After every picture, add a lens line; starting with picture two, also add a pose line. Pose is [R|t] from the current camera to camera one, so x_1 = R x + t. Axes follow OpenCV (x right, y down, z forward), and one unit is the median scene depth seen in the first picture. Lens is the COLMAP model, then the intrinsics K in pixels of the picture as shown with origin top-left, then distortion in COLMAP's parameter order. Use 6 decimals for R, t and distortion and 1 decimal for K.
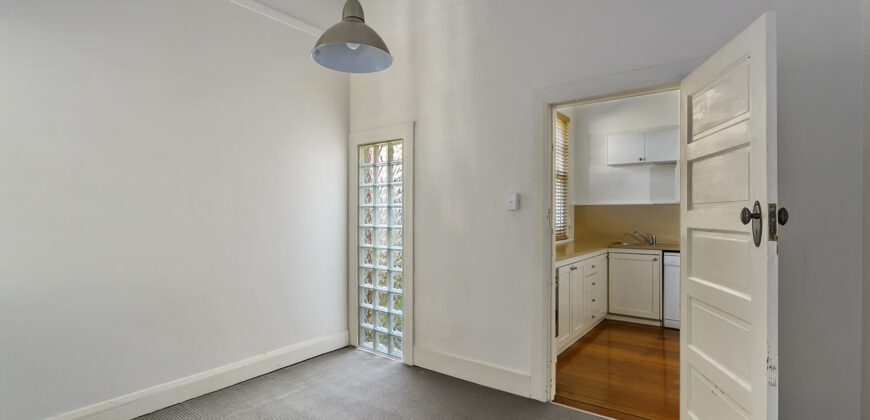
lens RADIAL K [[396.7, 0, 440.8], [0, 396.7, 213.5], [0, 0, 1]] dist [-0.006049, 0.000797]
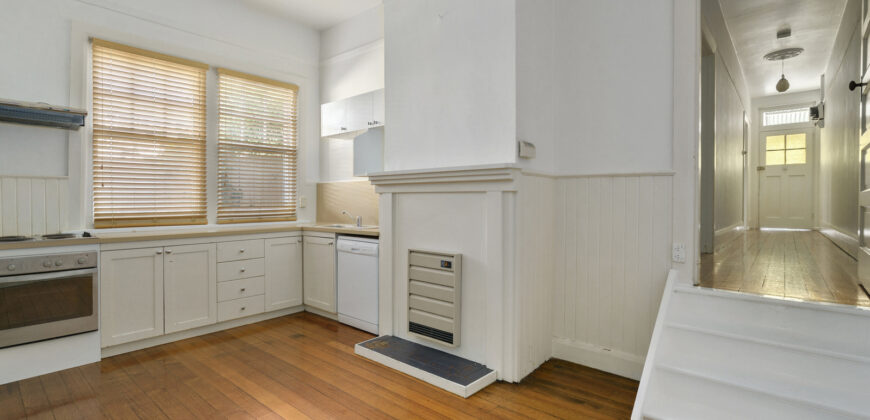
lens RADIAL K [[396.7, 0, 428.9], [0, 396.7, 205.0], [0, 0, 1]] dist [-0.006049, 0.000797]
pose [[0.997233, -0.001727, -0.074326, 0.818715], [0.002572, 0.999933, 0.011283, 0.022072], [0.074301, -0.011443, 0.997170, 0.155171]]
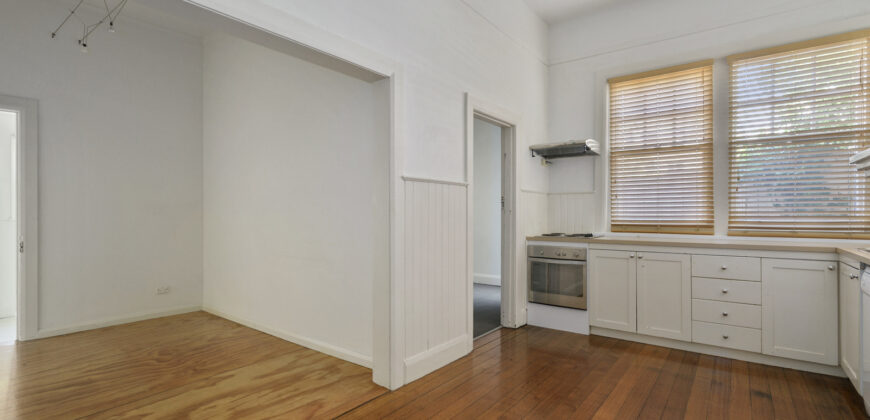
lens RADIAL K [[396.7, 0, 432.3], [0, 396.7, 213.3], [0, 0, 1]] dist [-0.006049, 0.000797]
pose [[-0.006528, 0.001841, -0.999977, 1.065458], [0.002002, 0.999996, 0.001828, 0.027494], [0.999977, -0.001990, -0.006532, 0.442866]]
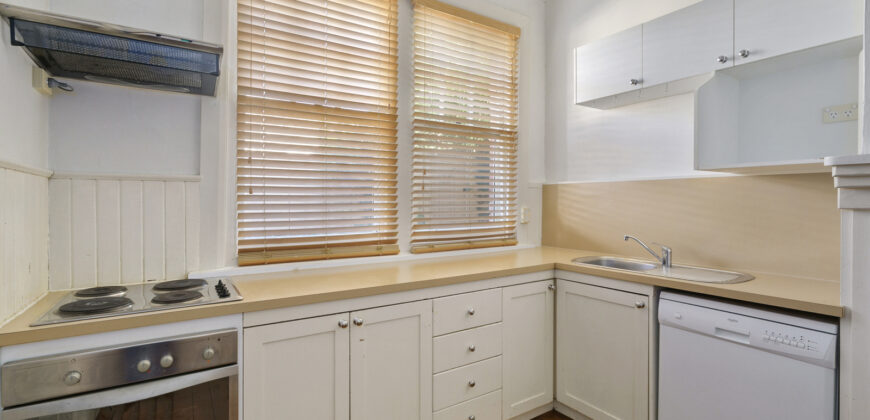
lens RADIAL K [[396.7, 0, 430.4], [0, 396.7, 204.5], [0, 0, 1]] dist [-0.006049, 0.000797]
pose [[0.938352, 0.002290, -0.345673, 0.477449], [0.000647, 0.999965, 0.008381, 0.002276], [0.345680, -0.008087, 0.938318, 0.521022]]
